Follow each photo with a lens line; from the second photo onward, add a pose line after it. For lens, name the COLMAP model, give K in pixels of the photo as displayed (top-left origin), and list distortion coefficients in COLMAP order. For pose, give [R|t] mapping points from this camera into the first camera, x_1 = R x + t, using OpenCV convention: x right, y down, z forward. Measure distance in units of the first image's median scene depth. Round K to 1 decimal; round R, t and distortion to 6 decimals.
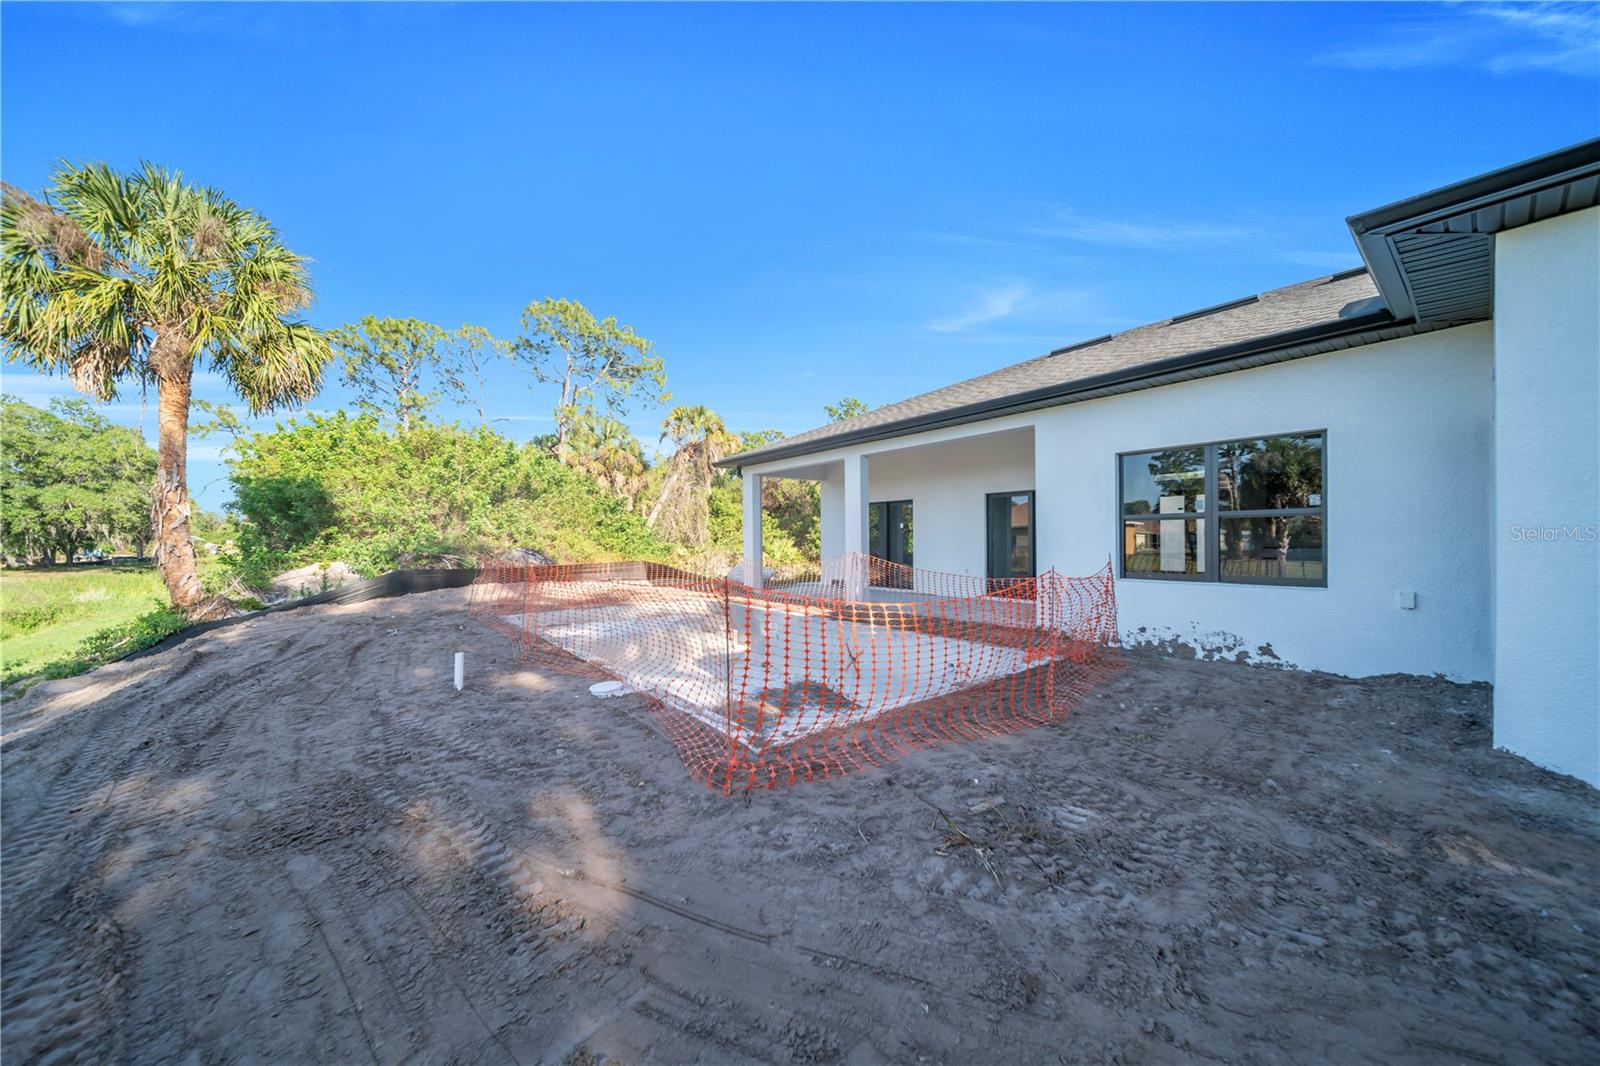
lens RADIAL K [[566.0, 0, 788.5], [0, 566.0, 534.0], [0, 0, 1]] dist [-0.003717, -0.000204]
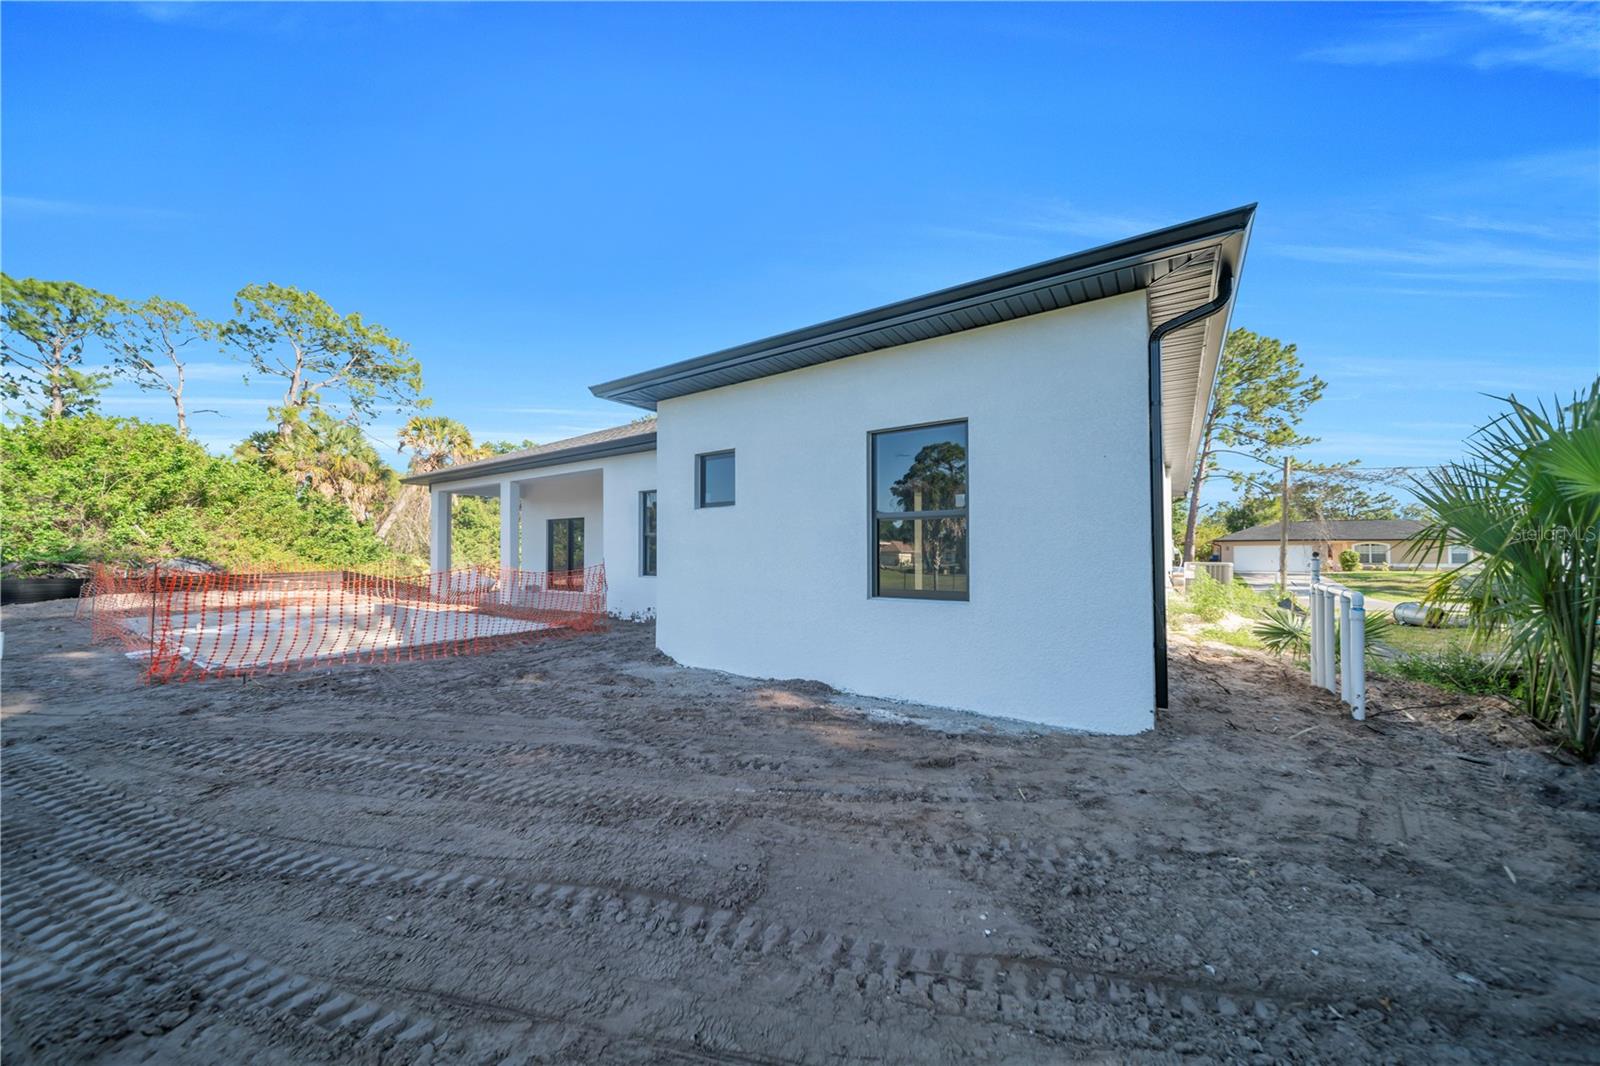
lens RADIAL K [[566.0, 0, 807.2], [0, 566.0, 542.2], [0, 0, 1]] dist [-0.003717, -0.000204]
pose [[0.950986, 0.010237, 0.309065, 0.226485], [-0.007316, 0.999917, -0.010610, 0.001156], [-0.309148, 0.007829, 0.950982, -0.230166]]
